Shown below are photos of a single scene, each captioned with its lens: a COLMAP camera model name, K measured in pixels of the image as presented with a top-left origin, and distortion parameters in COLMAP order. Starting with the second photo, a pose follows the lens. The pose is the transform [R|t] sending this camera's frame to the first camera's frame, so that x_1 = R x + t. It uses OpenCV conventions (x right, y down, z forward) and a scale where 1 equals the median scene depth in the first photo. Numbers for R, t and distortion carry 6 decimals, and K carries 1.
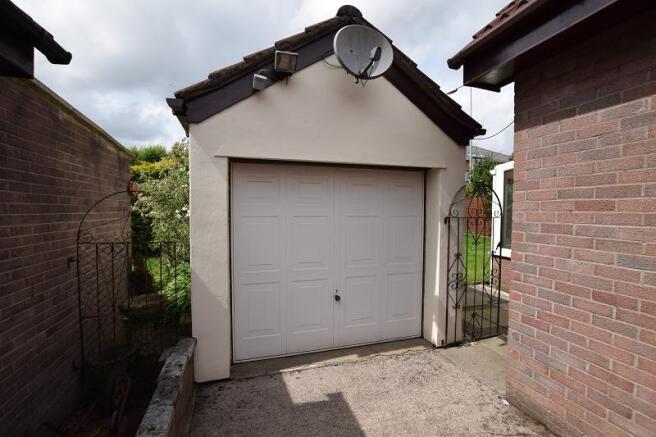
lens RADIAL K [[288.0, 0, 327.9], [0, 288.0, 220.0], [0, 0, 1]] dist [-0.026956, -0.000741]
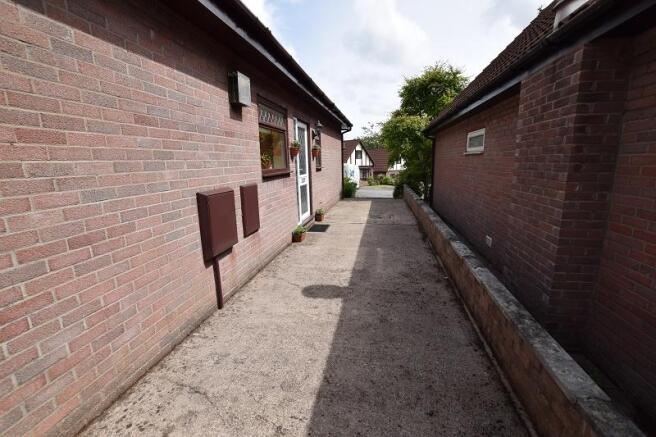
lens RADIAL K [[288.0, 0, 328.6], [0, 288.0, 218.3], [0, 0, 1]] dist [-0.026956, -0.000741]
pose [[-0.883783, -0.080480, 0.460923, -0.145356], [0.029194, 0.973692, 0.225990, 0.018457], [-0.466985, 0.213182, -0.858183, 1.362865]]
